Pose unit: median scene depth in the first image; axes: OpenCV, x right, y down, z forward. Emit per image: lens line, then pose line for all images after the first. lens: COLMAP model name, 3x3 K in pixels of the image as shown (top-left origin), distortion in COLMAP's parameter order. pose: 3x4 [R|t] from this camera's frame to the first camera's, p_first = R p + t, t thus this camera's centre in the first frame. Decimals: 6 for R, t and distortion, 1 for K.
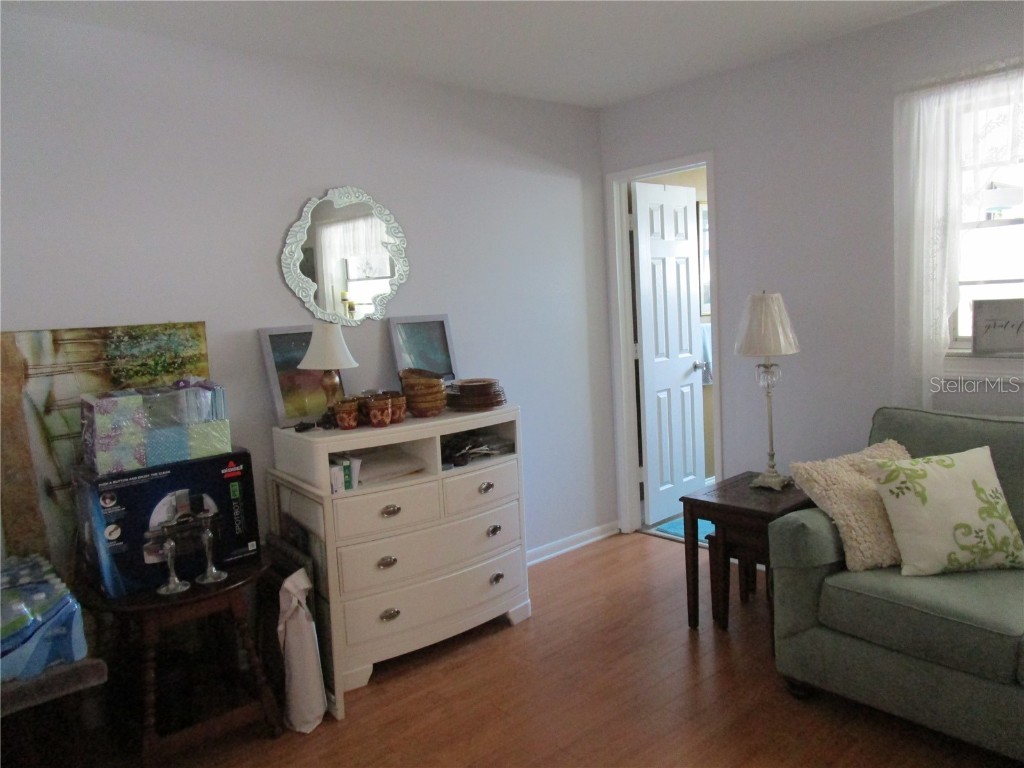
lens RADIAL K [[726.5, 0, 513.2], [0, 726.5, 382.6], [0, 0, 1]] dist [-0.031640, 0.015708]
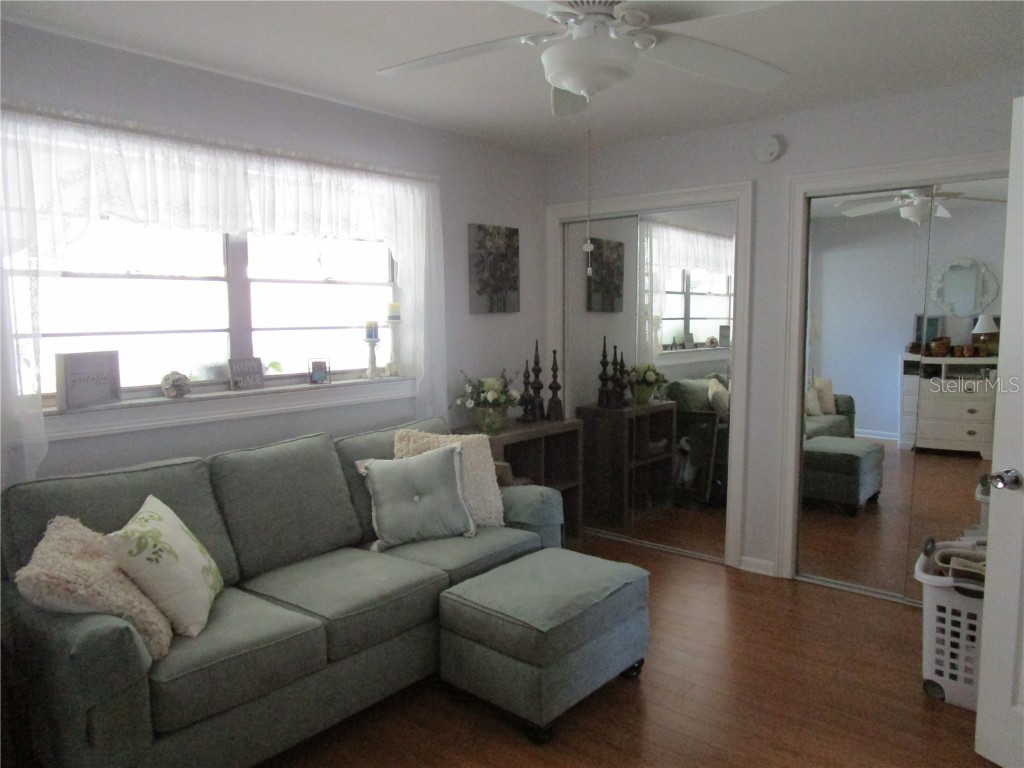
lens RADIAL K [[726.5, 0, 512.5], [0, 726.5, 387.4], [0, 0, 1]] dist [-0.031640, 0.015708]
pose [[-0.154323, -0.043596, 0.987058, -0.353198], [0.132643, 0.989068, 0.064423, -0.049929], [-0.979076, 0.140868, -0.146853, 0.532198]]
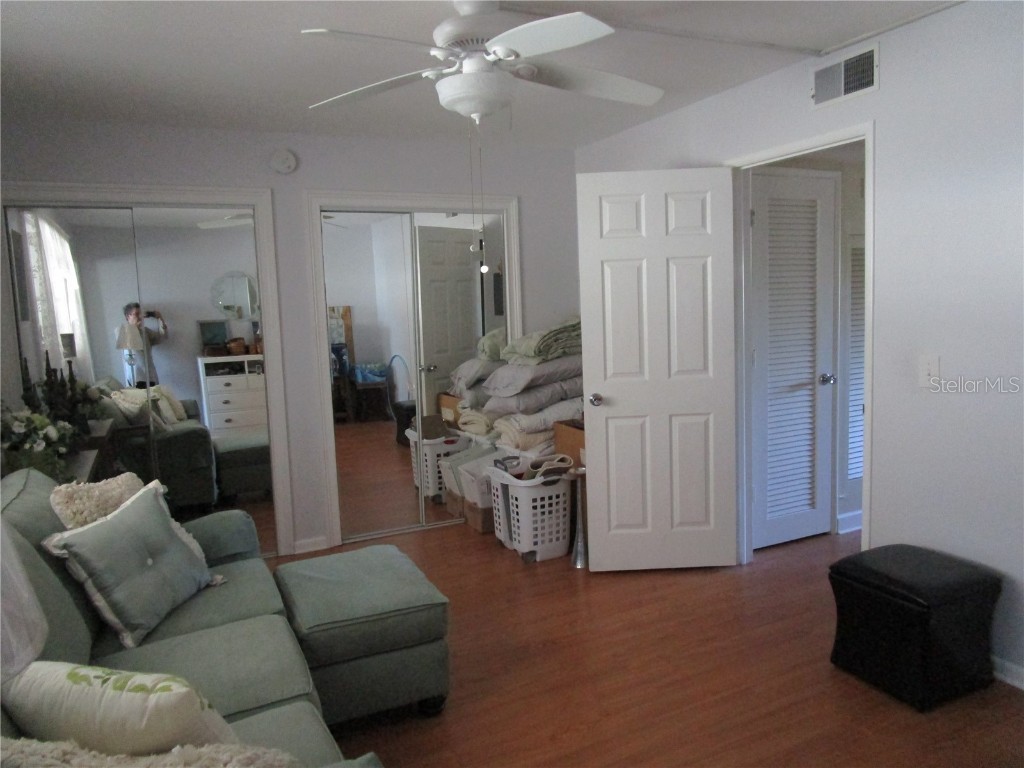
lens RADIAL K [[726.5, 0, 507.5], [0, 726.5, 387.7], [0, 0, 1]] dist [-0.031640, 0.015708]
pose [[-0.968268, 0.062057, 0.242085, 0.131754], [0.115188, 0.970469, 0.211945, -0.148166], [-0.221783, 0.233105, -0.946823, 1.161141]]
